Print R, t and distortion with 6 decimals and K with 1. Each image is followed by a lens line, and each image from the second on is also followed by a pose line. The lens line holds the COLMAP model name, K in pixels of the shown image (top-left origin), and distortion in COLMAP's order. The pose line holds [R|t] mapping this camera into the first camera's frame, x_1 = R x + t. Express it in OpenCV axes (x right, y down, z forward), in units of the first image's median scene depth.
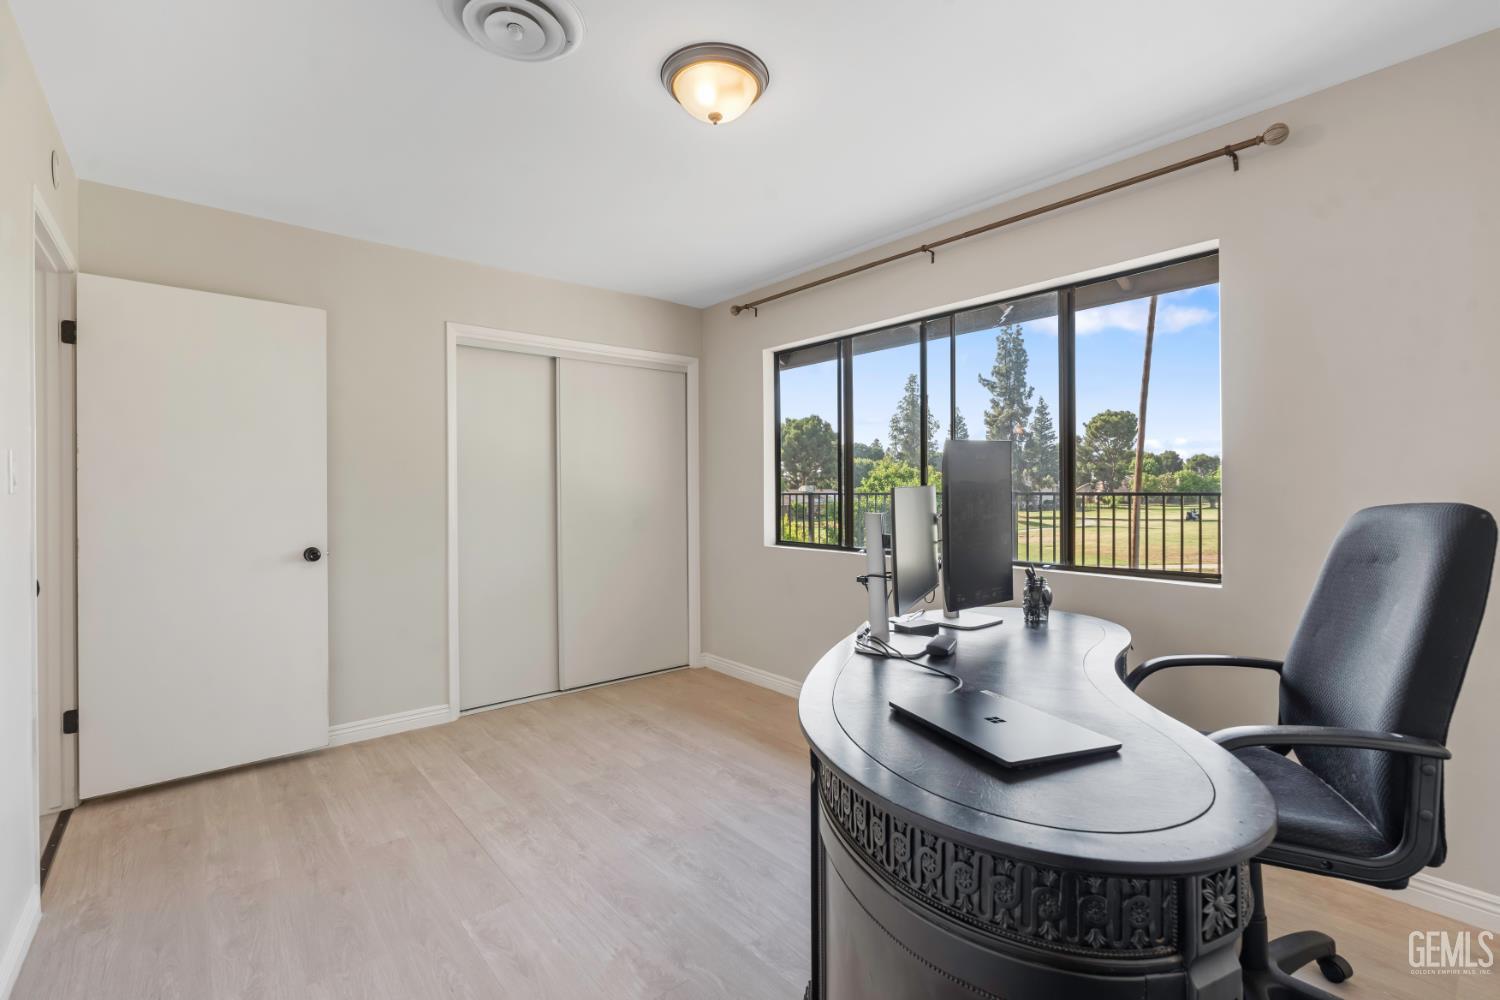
lens RADIAL K [[665.4, 0, 787.4], [0, 665.4, 497.4], [0, 0, 1]] dist [-0.008270, 0.000387]
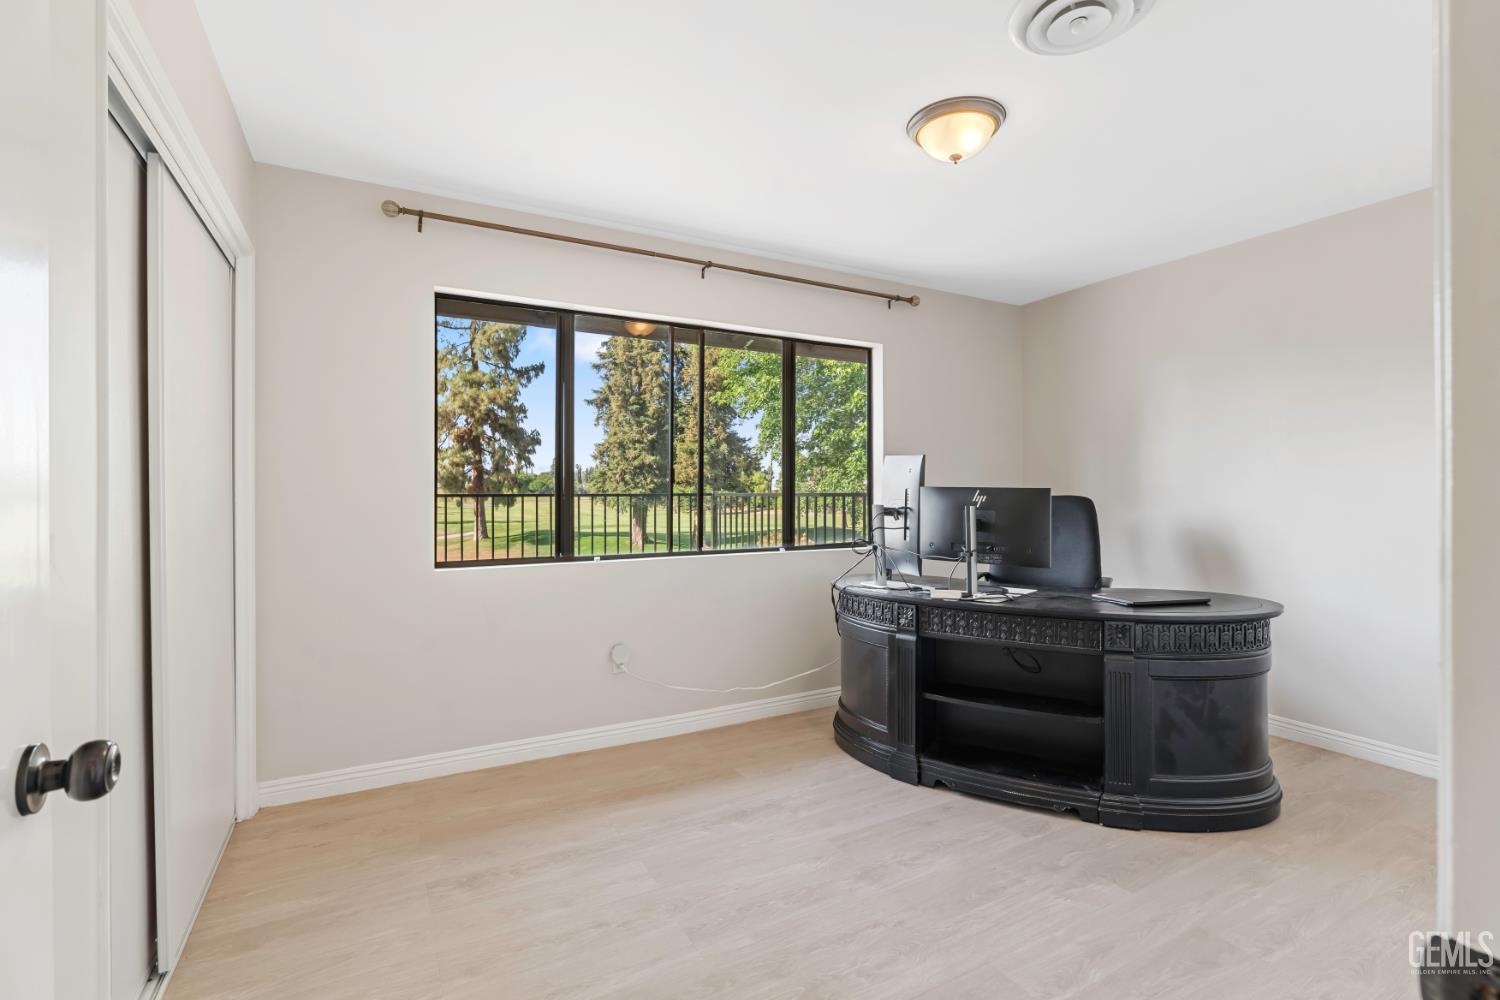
lens RADIAL K [[665.4, 0, 749.5], [0, 665.4, 498.0], [0, 0, 1]] dist [-0.008270, 0.000387]
pose [[0.238718, -0.003525, 0.971083, -0.908018], [0.011755, 0.999931, 0.000740, 0.001369], [-0.971018, 0.011238, 0.238743, 0.762739]]
